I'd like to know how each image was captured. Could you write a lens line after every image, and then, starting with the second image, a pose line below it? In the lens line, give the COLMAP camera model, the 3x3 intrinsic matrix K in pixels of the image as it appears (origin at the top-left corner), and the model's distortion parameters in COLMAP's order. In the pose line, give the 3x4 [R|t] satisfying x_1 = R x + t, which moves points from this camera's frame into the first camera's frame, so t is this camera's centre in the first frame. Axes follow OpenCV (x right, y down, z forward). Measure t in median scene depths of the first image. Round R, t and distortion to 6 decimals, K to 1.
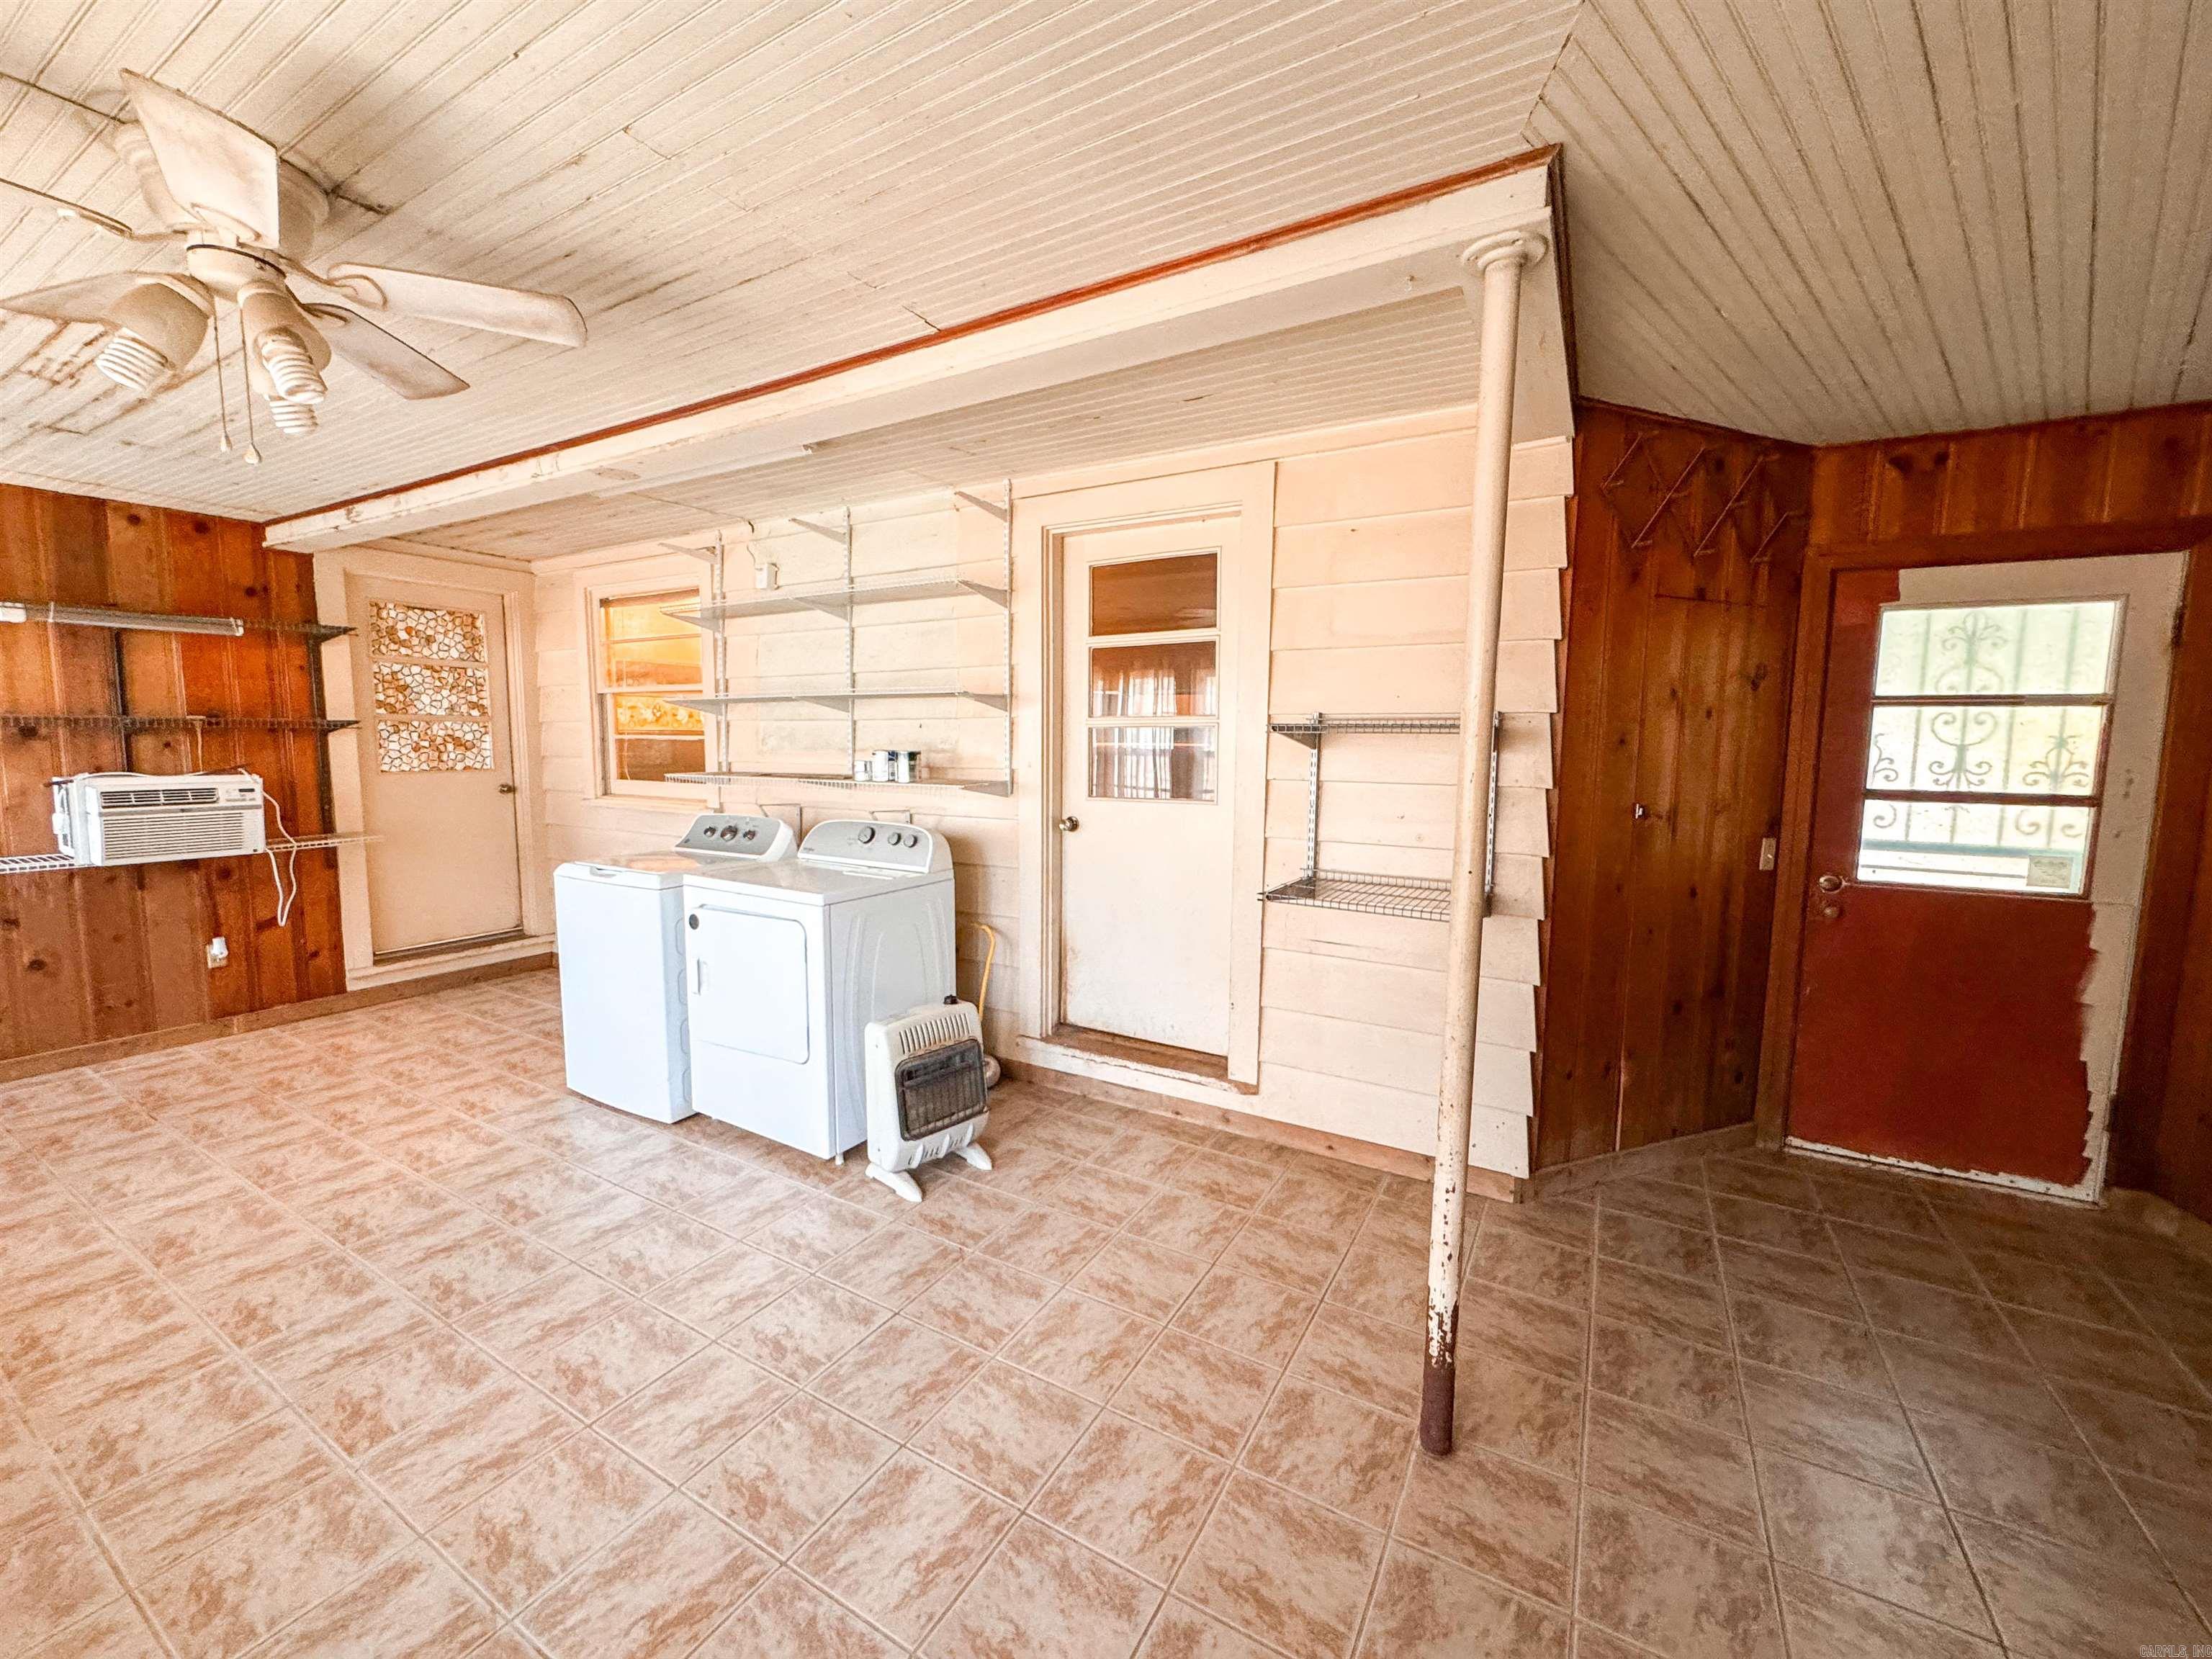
lens RADIAL K [[886.5, 0, 1094.8], [0, 886.5, 827.2], [0, 0, 1]] dist [-0.001737, 0.000142]
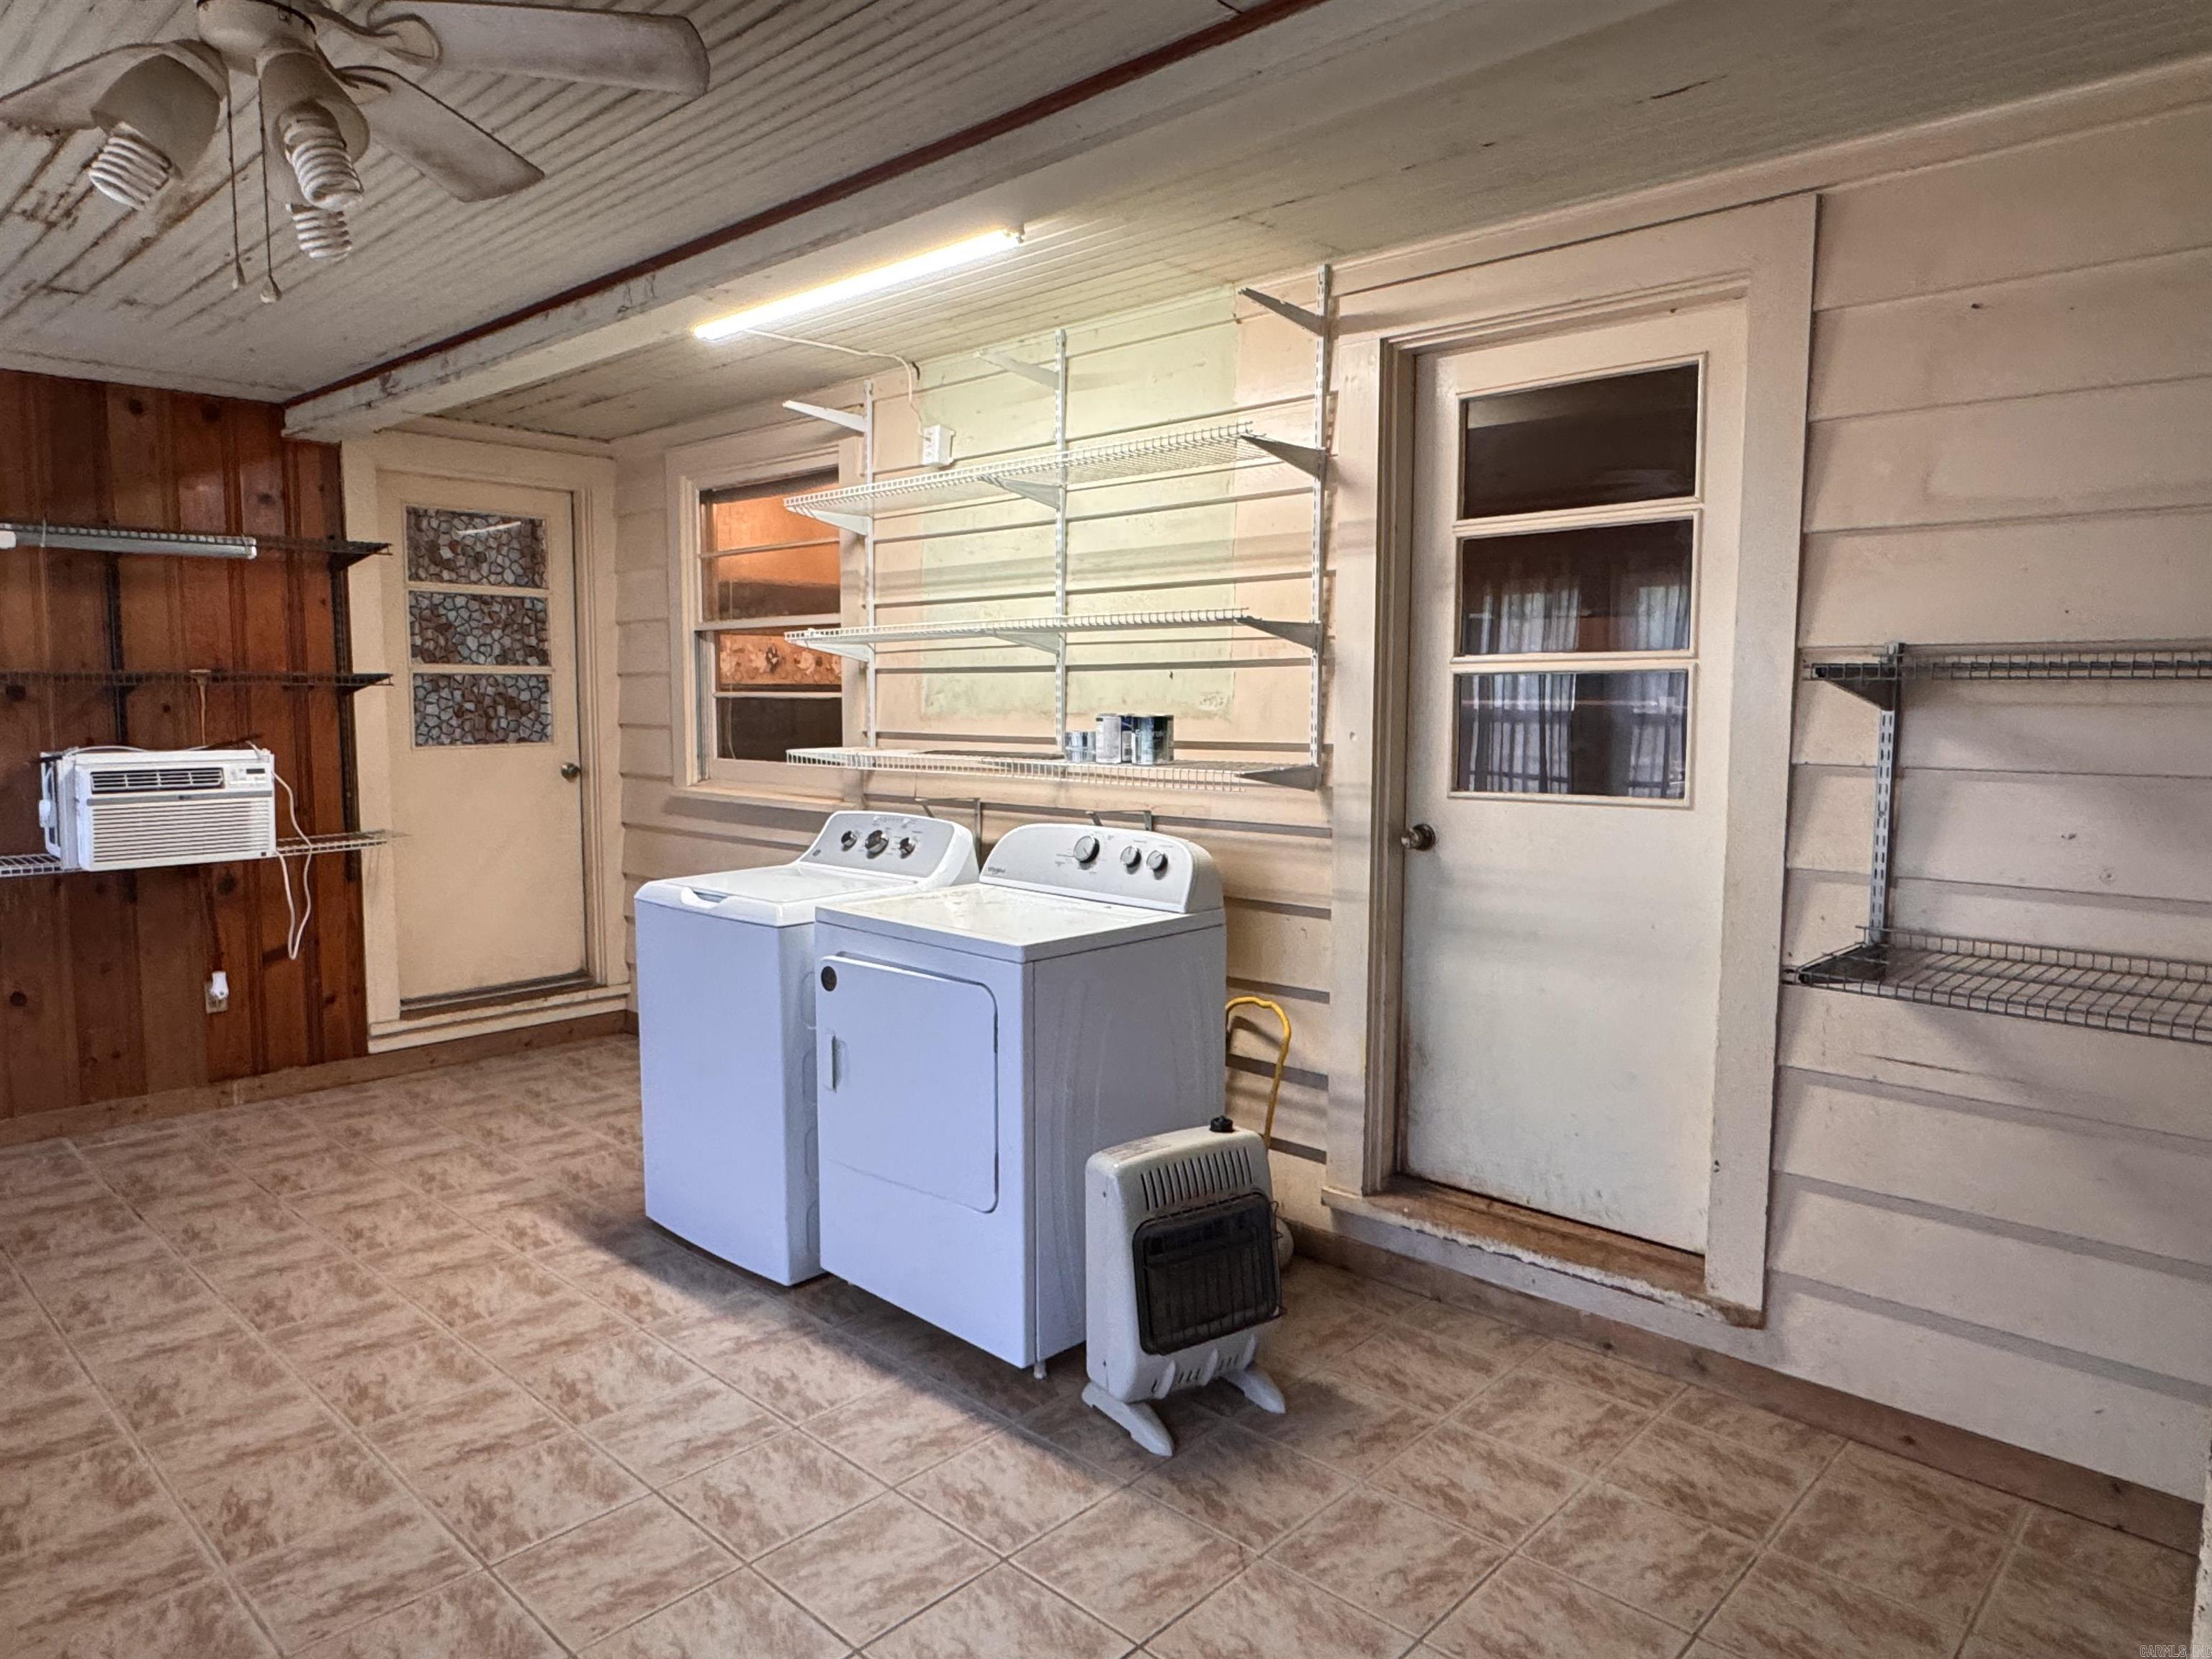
lens RADIAL K [[1405.8, 0, 1088.5], [0, 1405.8, 820.4], [0, 0, 1]] dist [-0.001299, -0.000139]
pose [[0.973644, 0.014991, -0.227581, -0.035969], [-0.017382, 0.999813, -0.008502, -0.003757], [0.227411, 0.012234, 0.973722, 0.040602]]
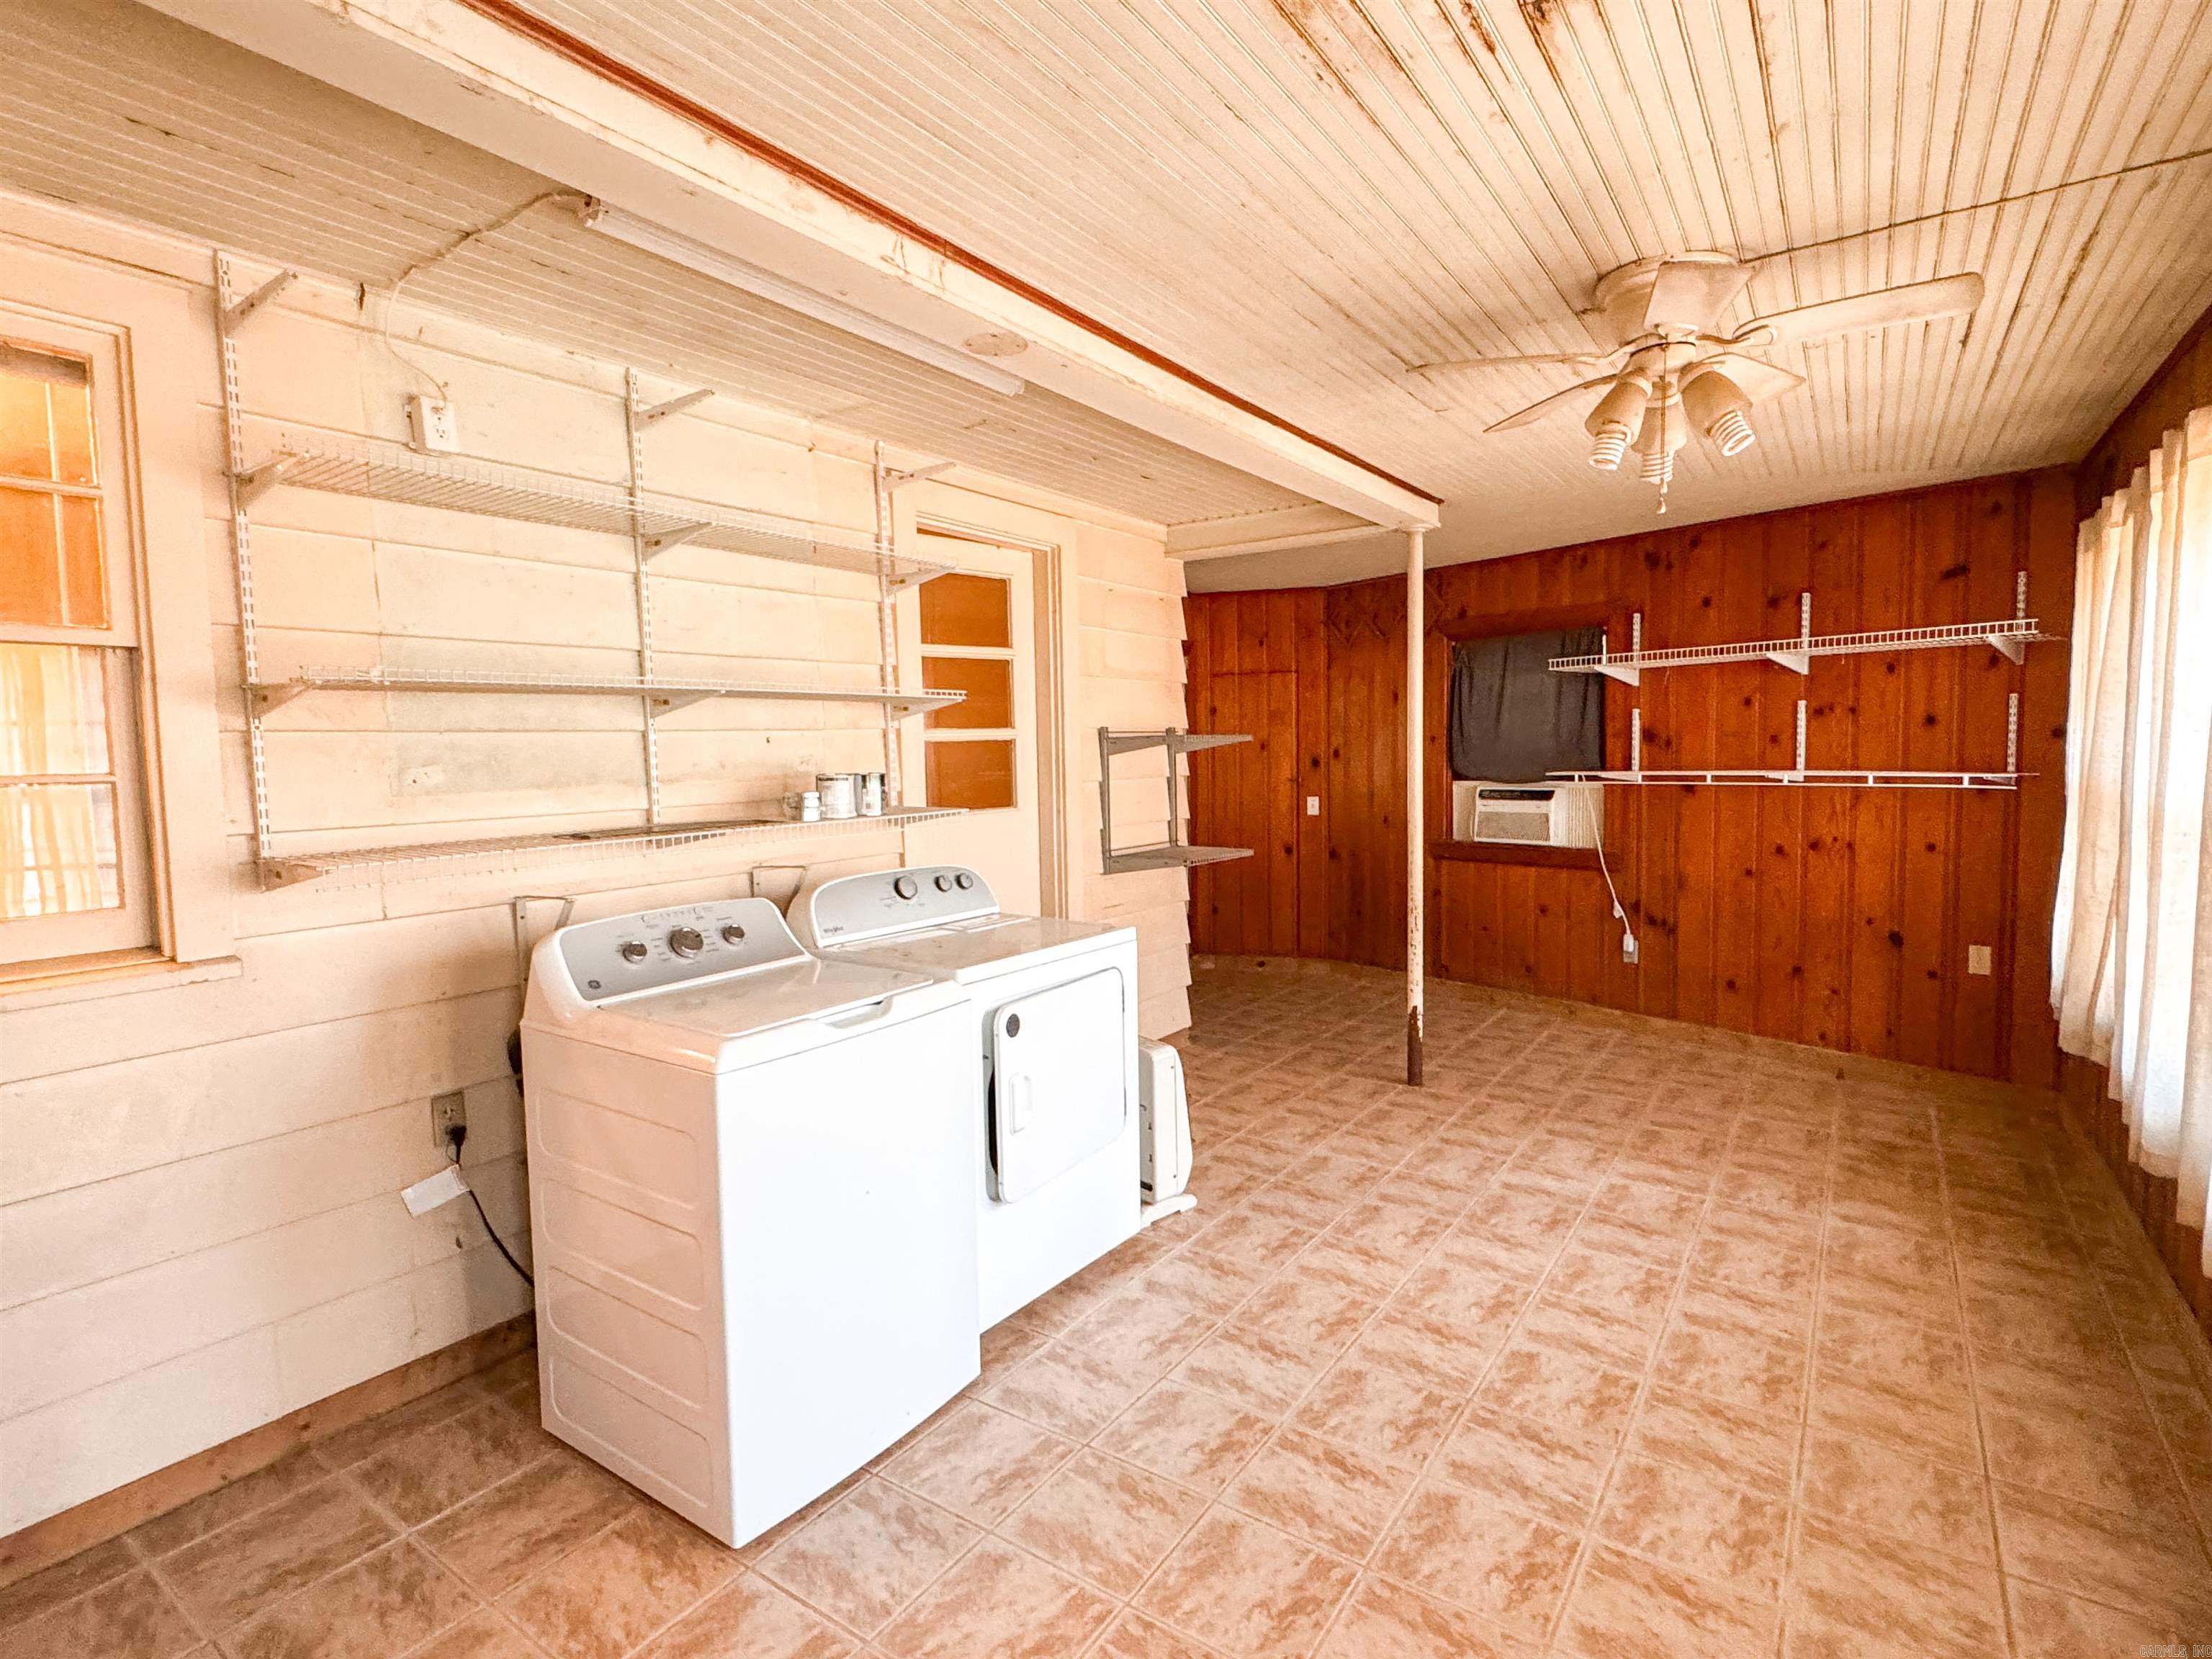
lens RADIAL K [[1110.2, 0, 1101.3], [0, 1110.2, 826.2], [0, 0, 1]] dist [-0.001166, -0.000705]
pose [[0.073441, -0.079034, 0.994163, -1.319691], [0.121783, 0.990105, 0.069715, -0.098261], [-0.989836, 0.115952, 0.082339, 0.873294]]
